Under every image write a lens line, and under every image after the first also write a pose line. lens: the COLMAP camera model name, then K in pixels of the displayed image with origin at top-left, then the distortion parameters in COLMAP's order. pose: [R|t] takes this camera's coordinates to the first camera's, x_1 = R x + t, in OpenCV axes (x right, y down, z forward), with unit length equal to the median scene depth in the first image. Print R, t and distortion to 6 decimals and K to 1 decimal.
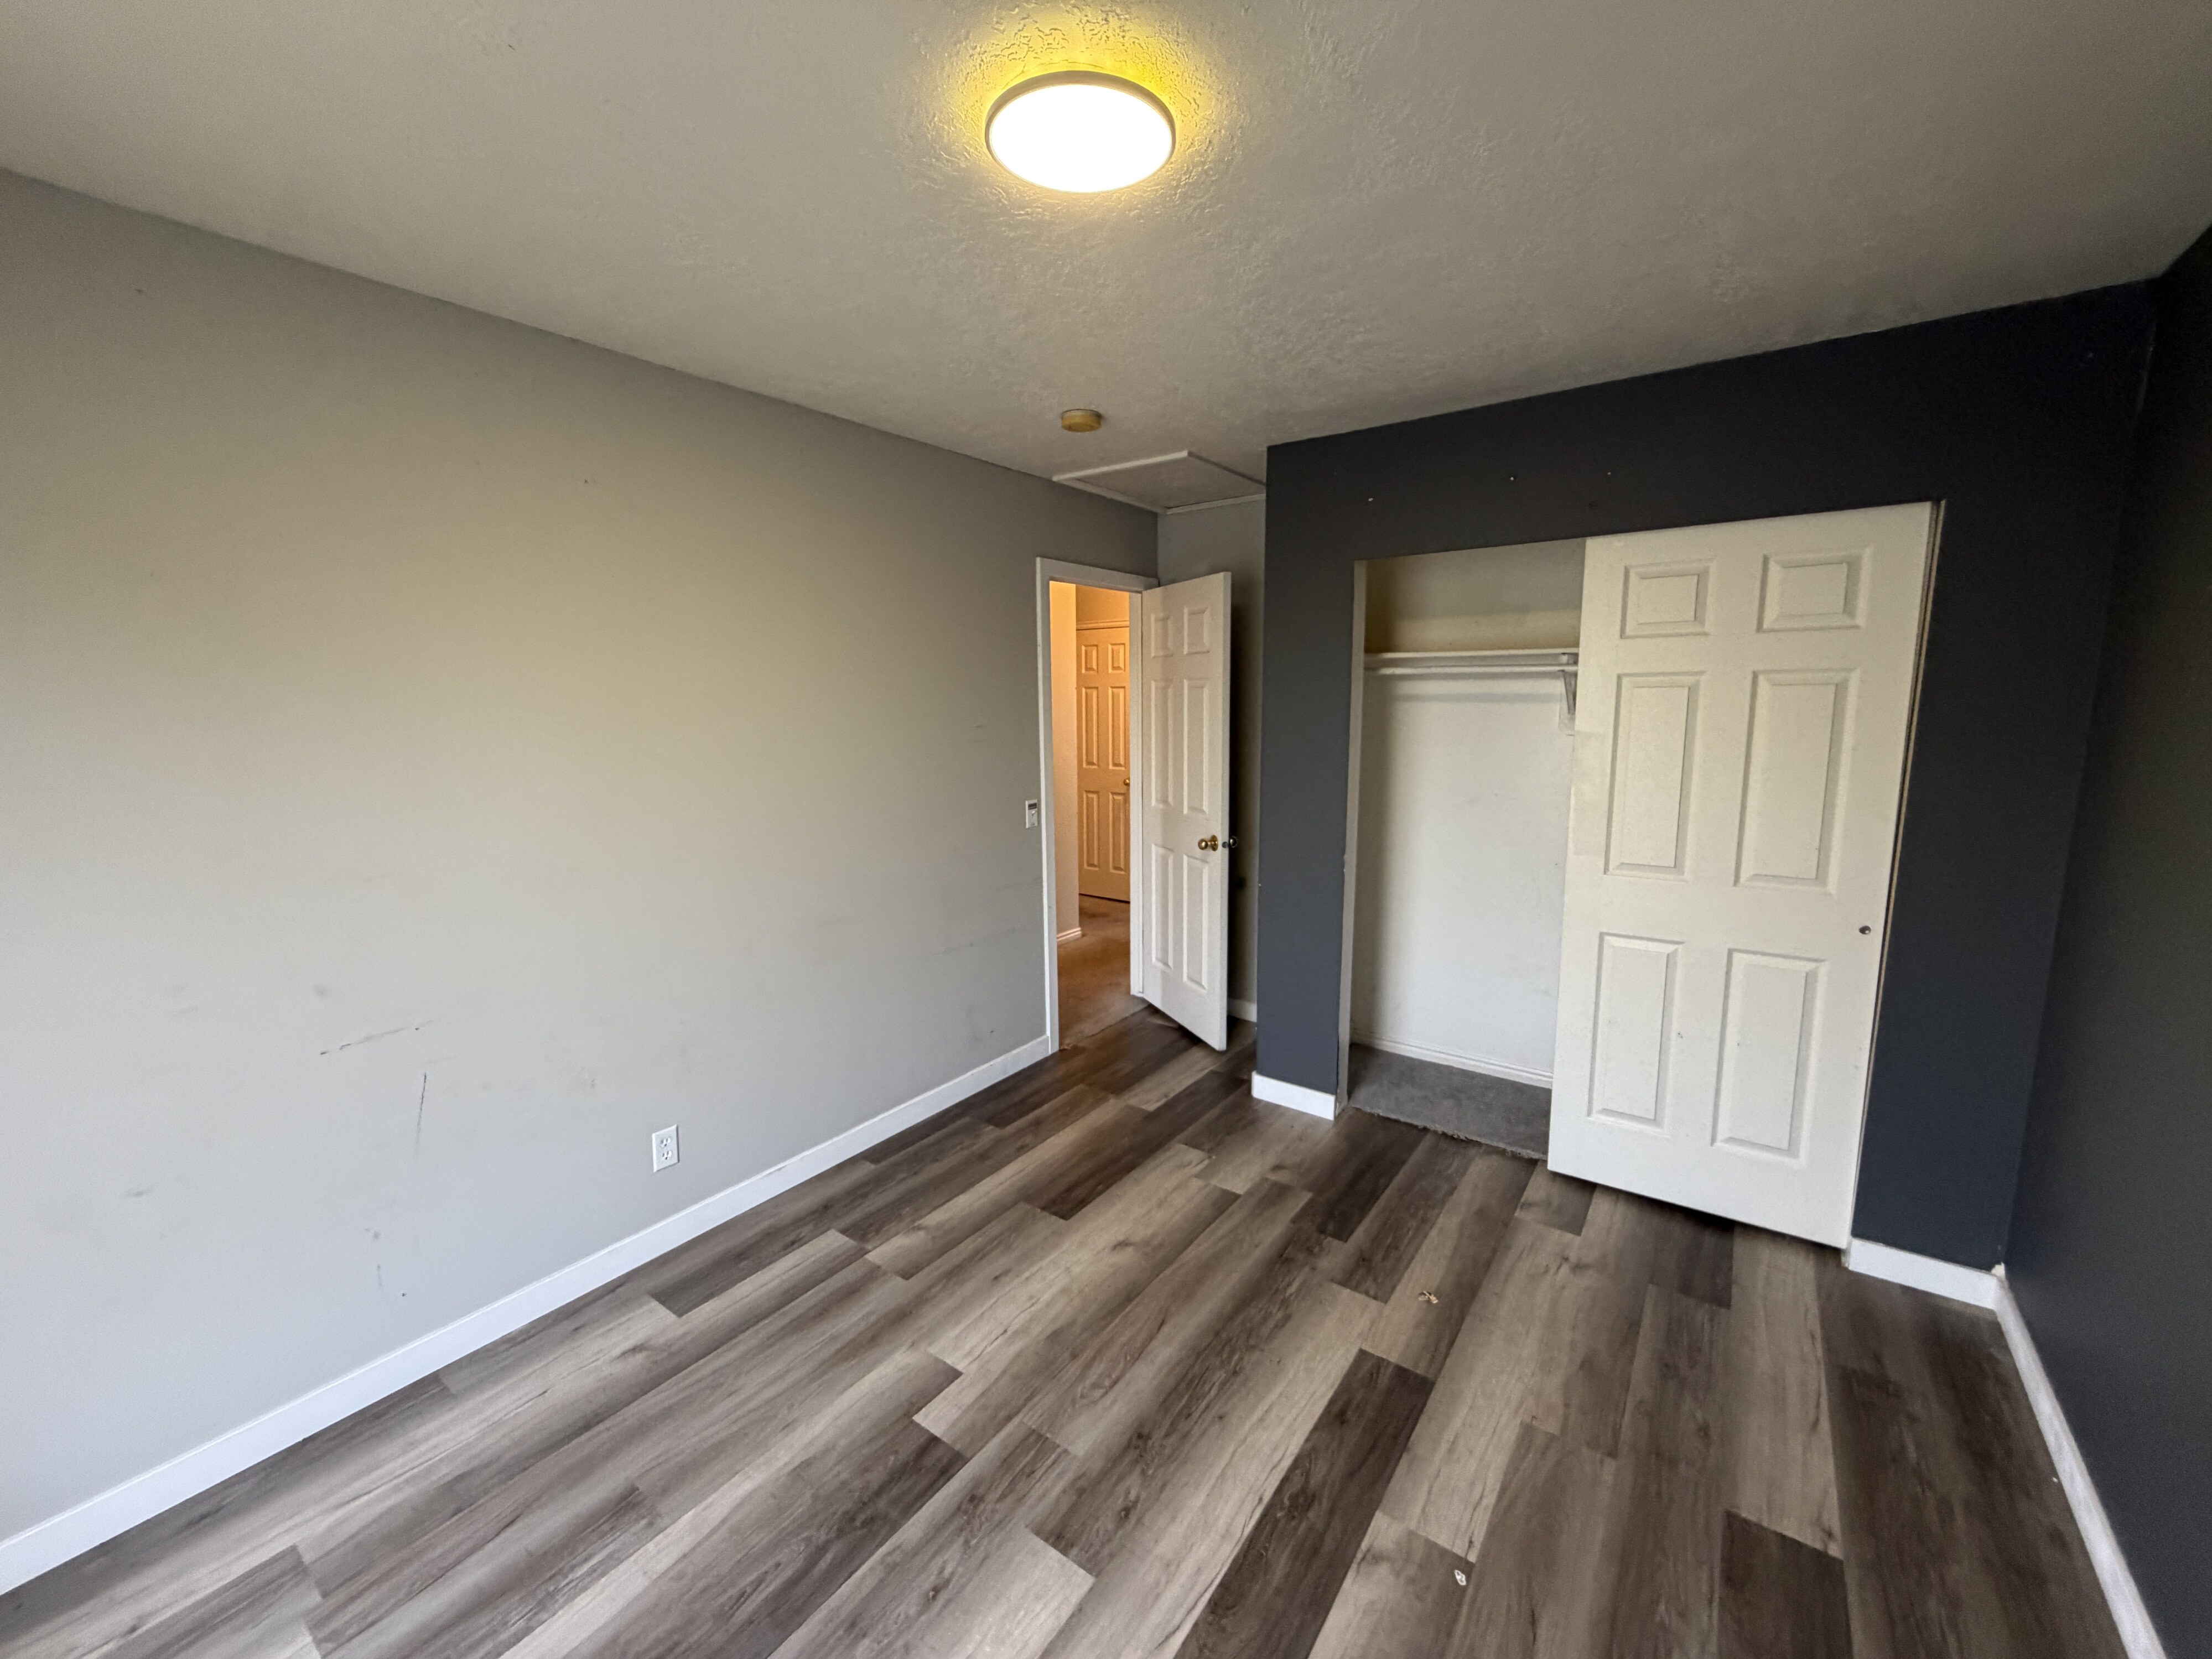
lens RADIAL K [[929.9, 0, 1106.0], [0, 929.9, 829.5], [0, 0, 1]] dist [-0.001486, -0.000455]
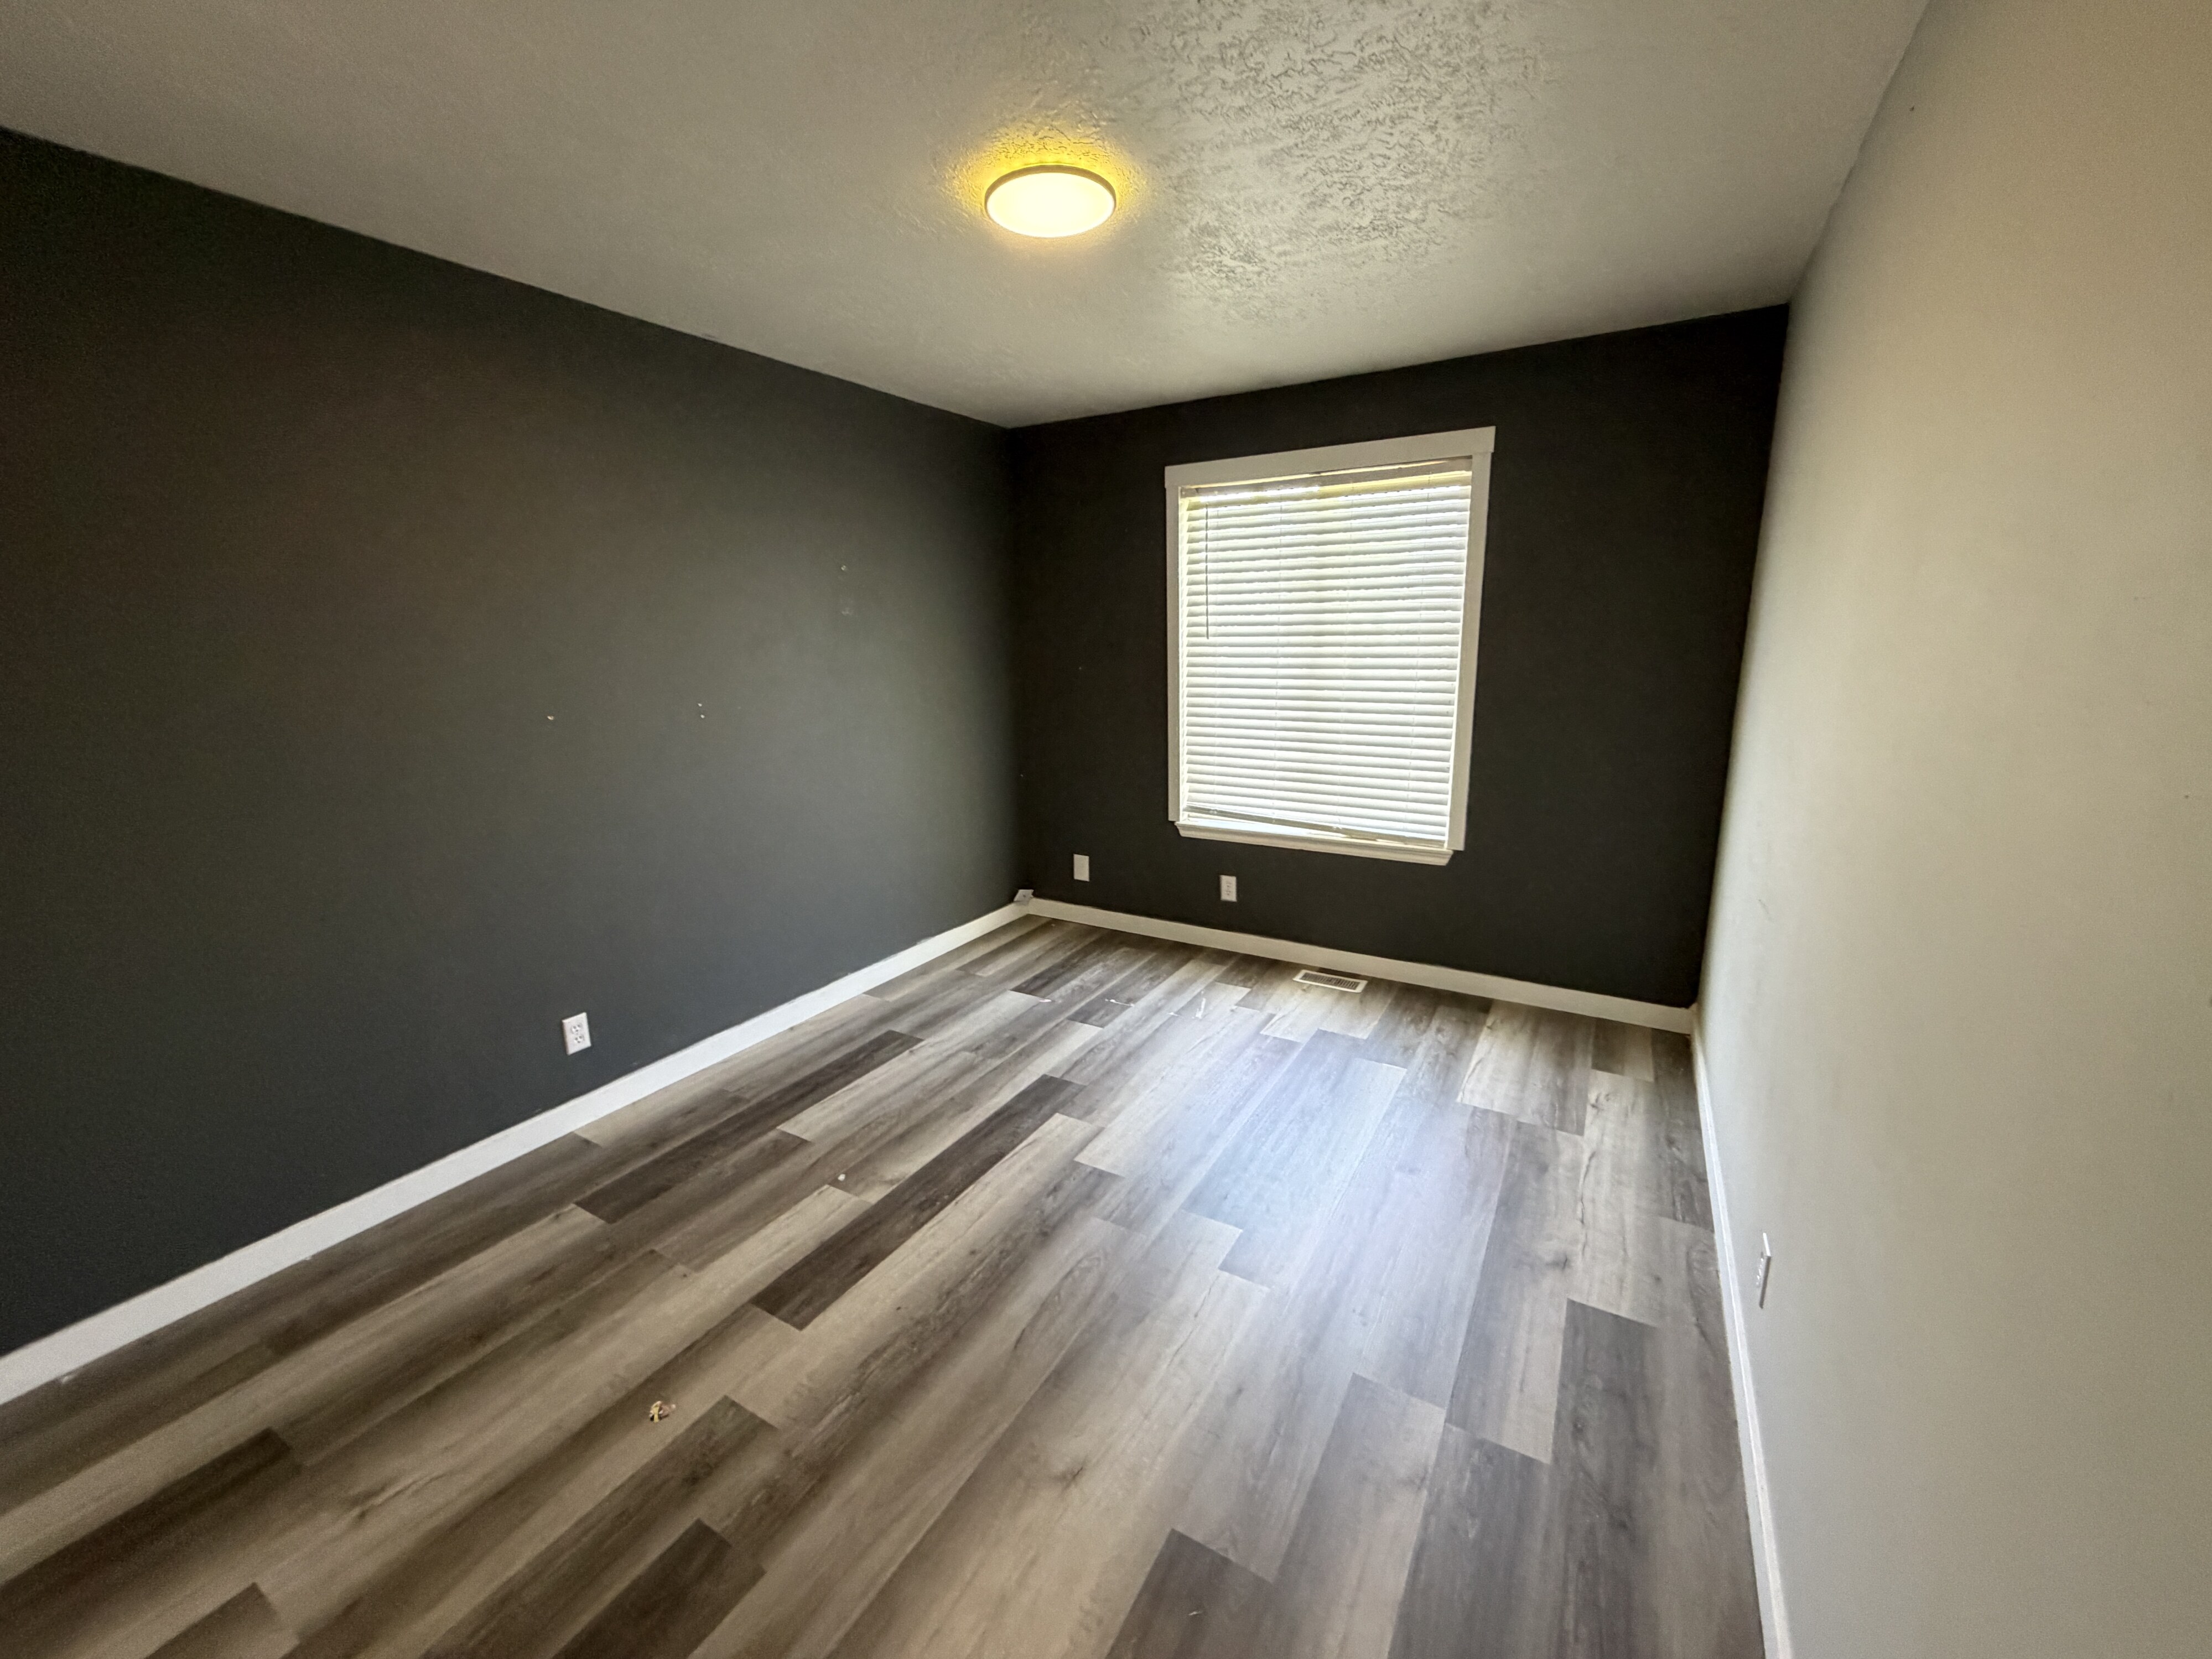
lens RADIAL K [[929.9, 0, 1106.0], [0, 929.9, 829.5], [0, 0, 1]] dist [-0.001486, -0.000455]
pose [[-0.995326, 0.044037, -0.085943, 0.034927], [0.011596, 0.938032, 0.346354, -0.217330], [0.095870, 0.343739, -0.934159, 1.756732]]
